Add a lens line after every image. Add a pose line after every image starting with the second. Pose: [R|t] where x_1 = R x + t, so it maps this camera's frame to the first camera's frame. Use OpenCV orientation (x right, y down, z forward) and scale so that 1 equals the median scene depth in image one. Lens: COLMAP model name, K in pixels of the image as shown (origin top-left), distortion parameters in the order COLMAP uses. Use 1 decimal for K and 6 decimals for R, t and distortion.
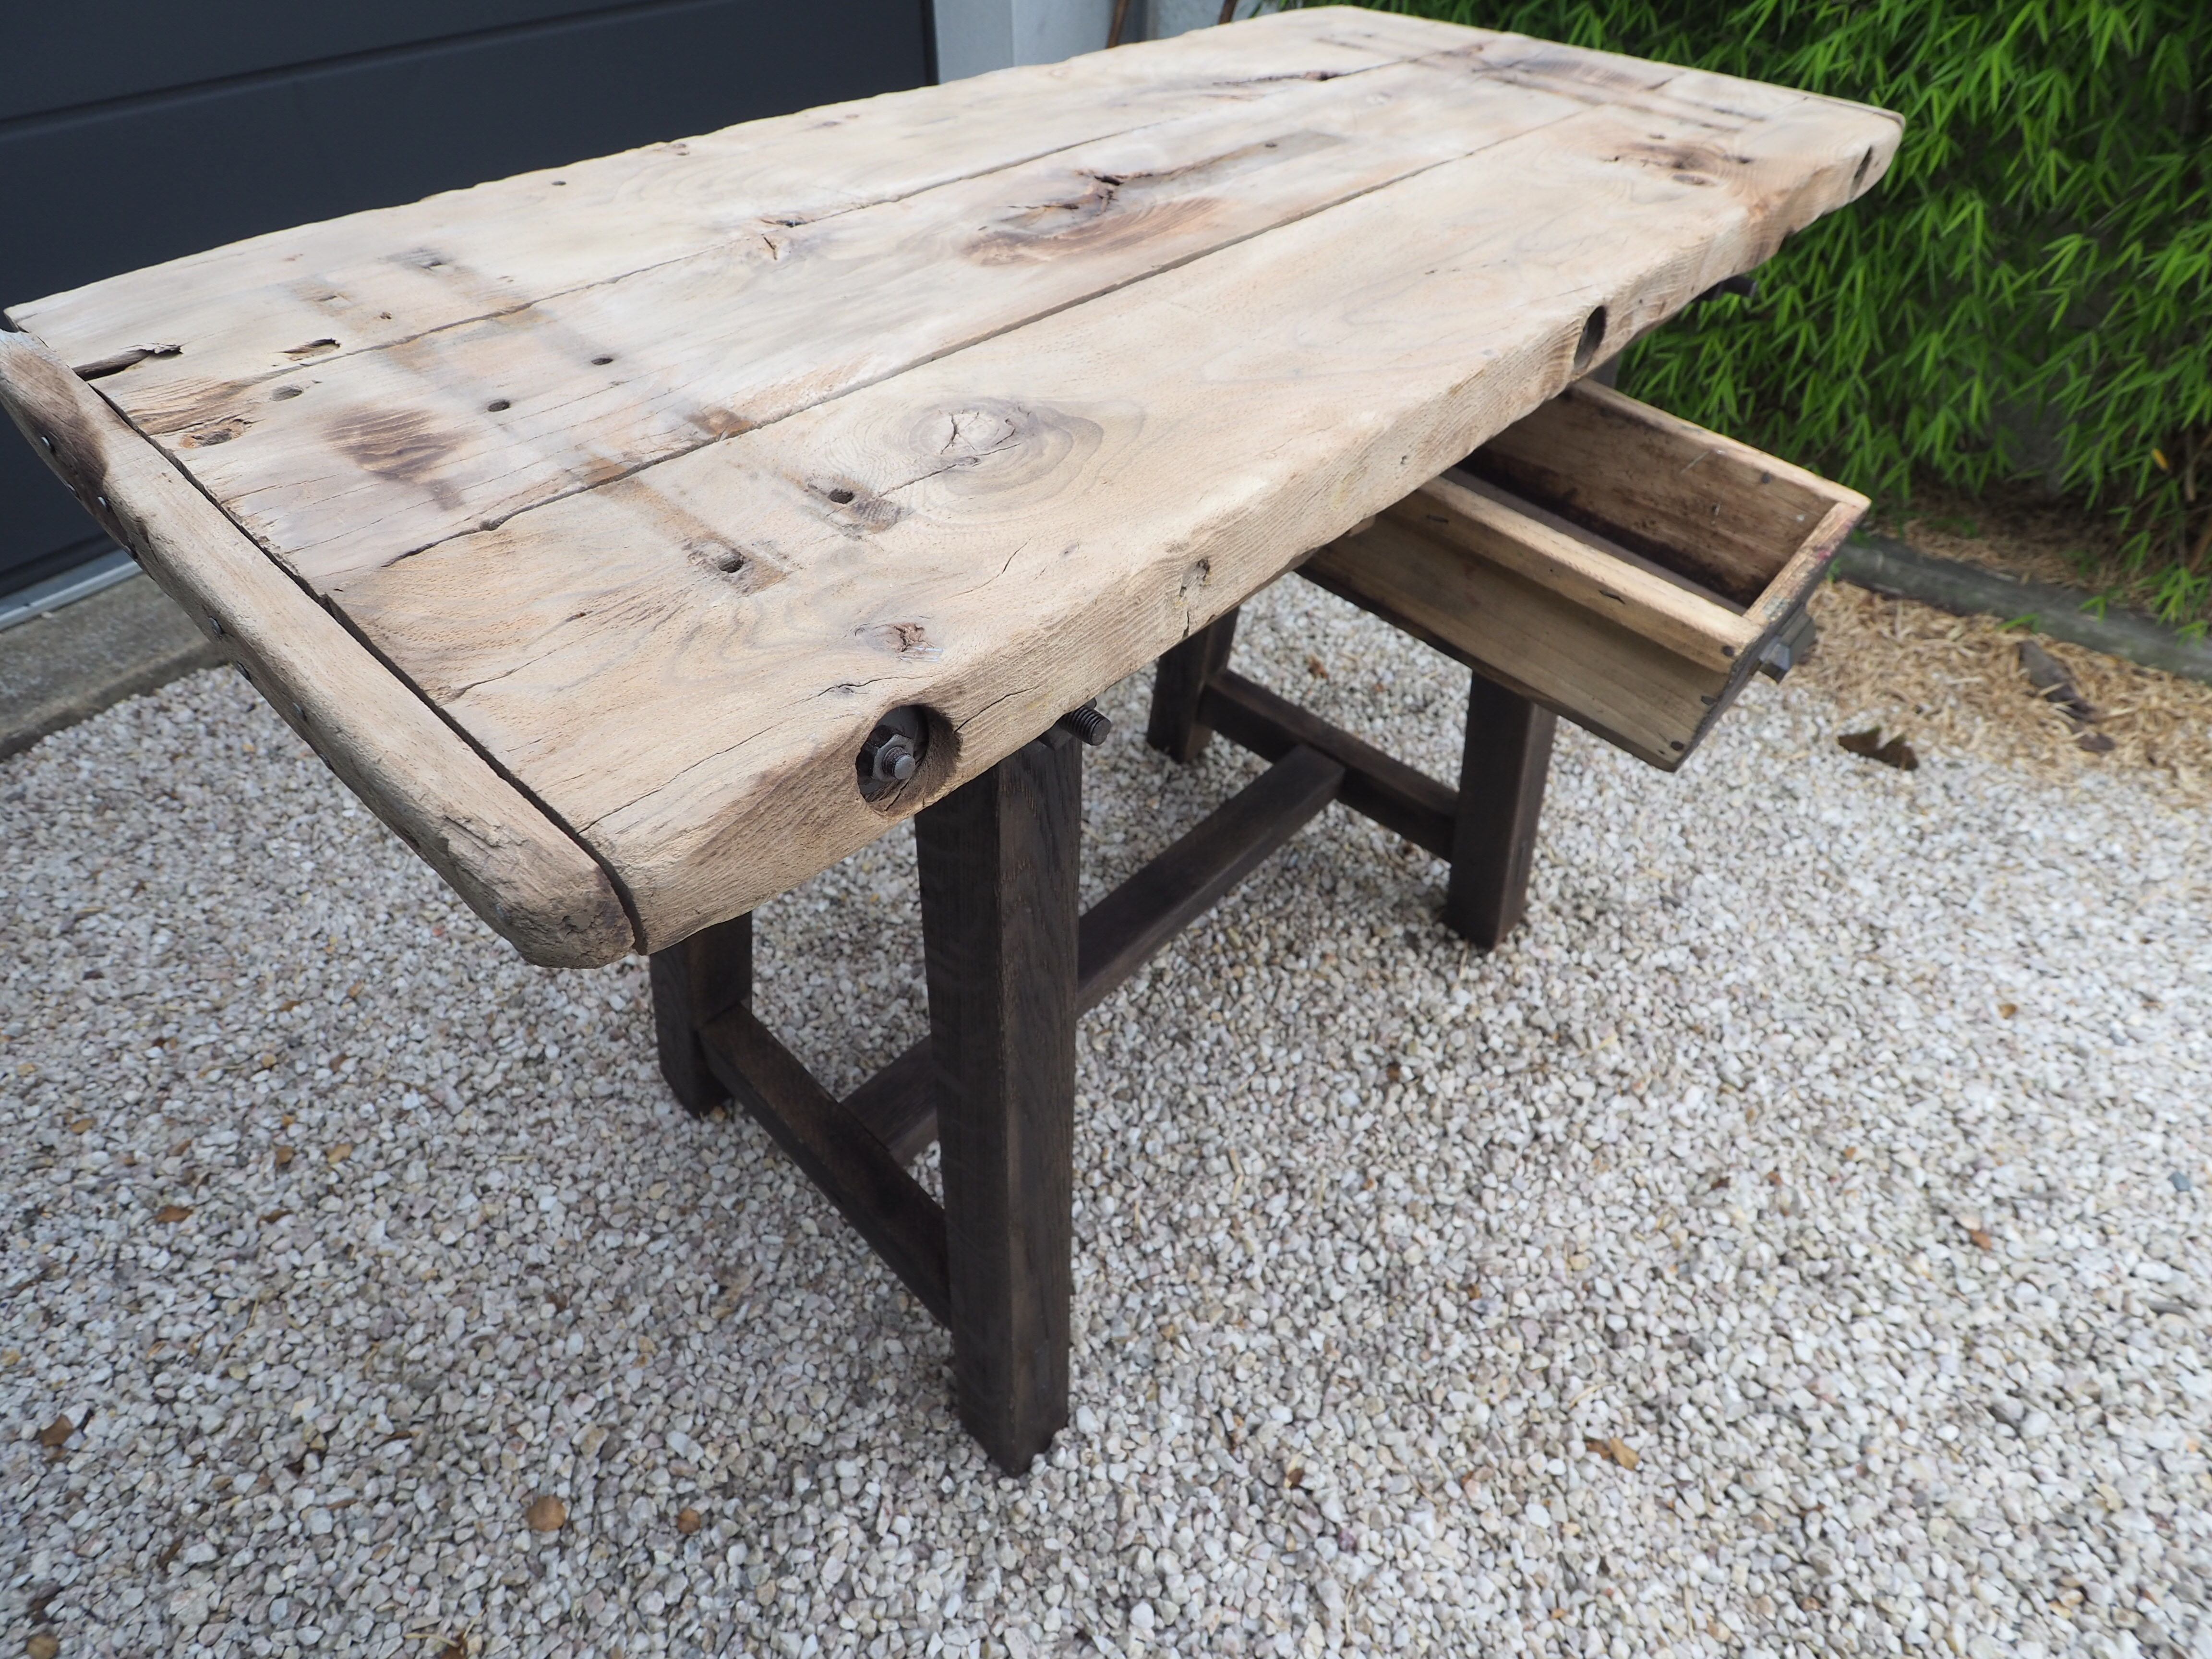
lens RADIAL K [[1180.0, 0, 1102.6], [0, 1180.0, 827.7], [0, 0, 1]] dist [-0.011191, -0.005350]
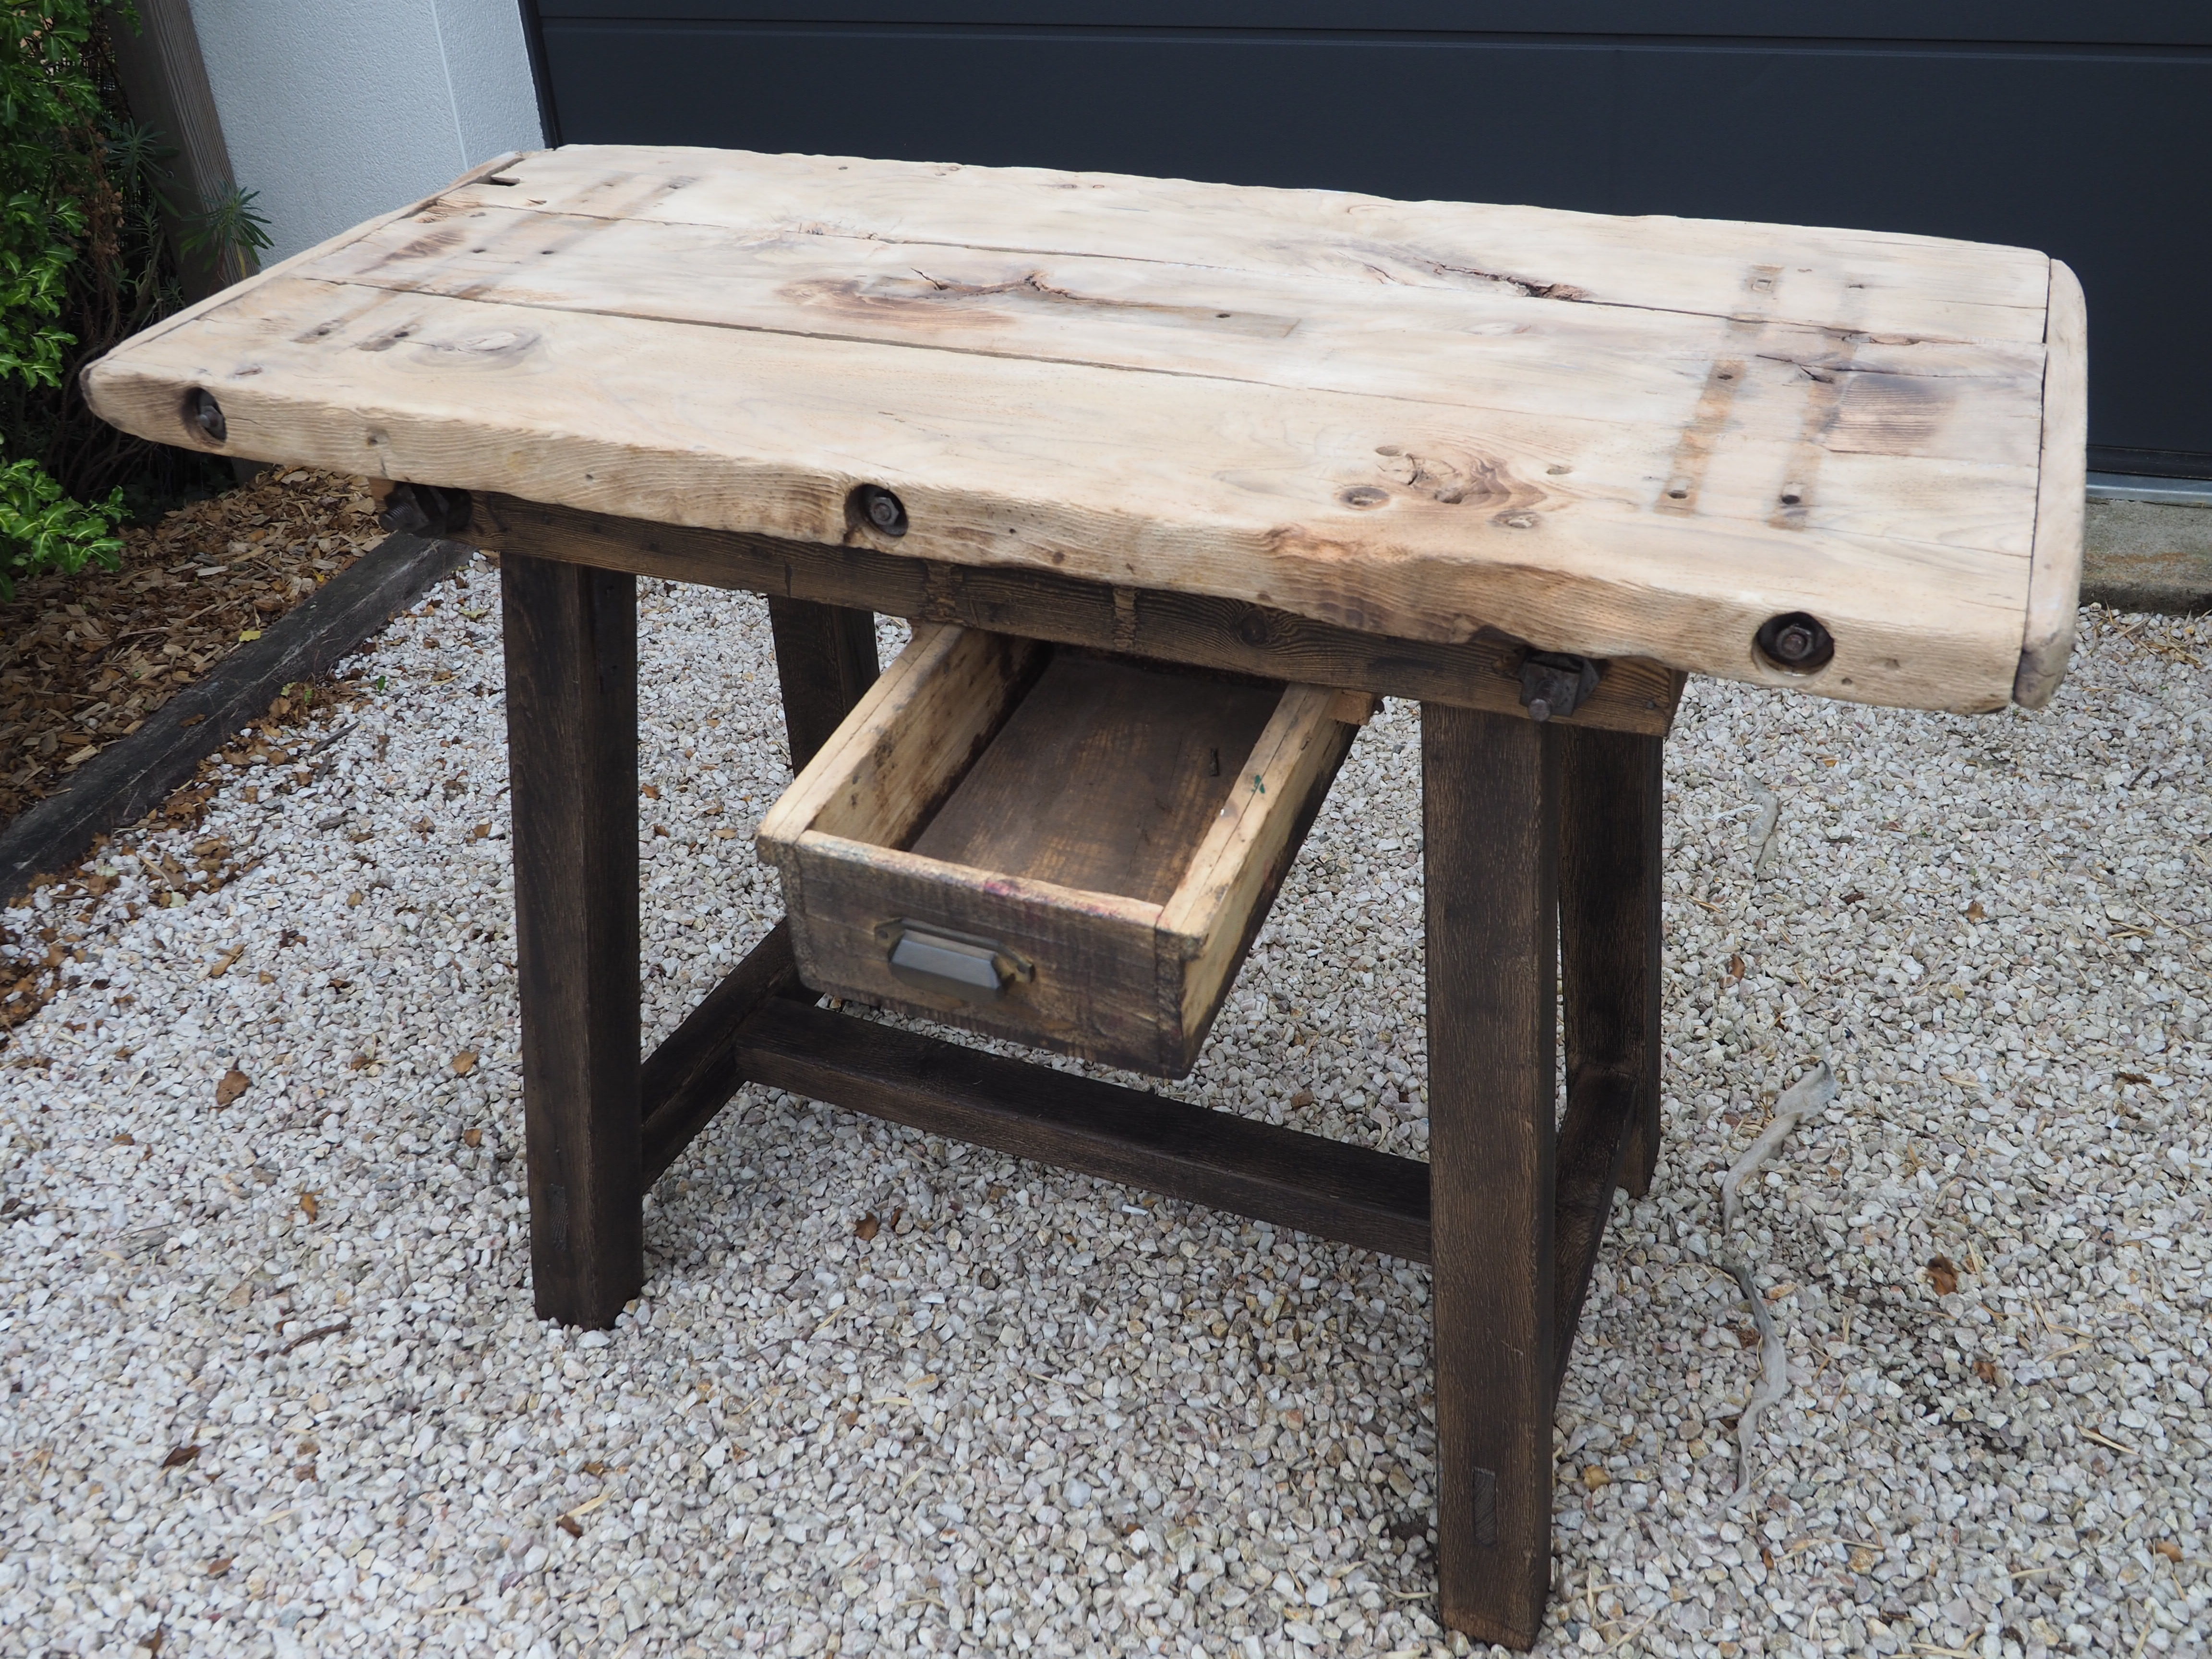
lens RADIAL K [[2000.5, 0, 1103.9], [0, 2000.5, 822.7], [0, 0, 1]] dist [-0.003655, -0.016191]
pose [[0.328257, 0.485404, -0.810328, 1.107794], [-0.617828, 0.759247, 0.204528, -0.379534], [0.714518, 0.433506, 0.549124, 0.169308]]
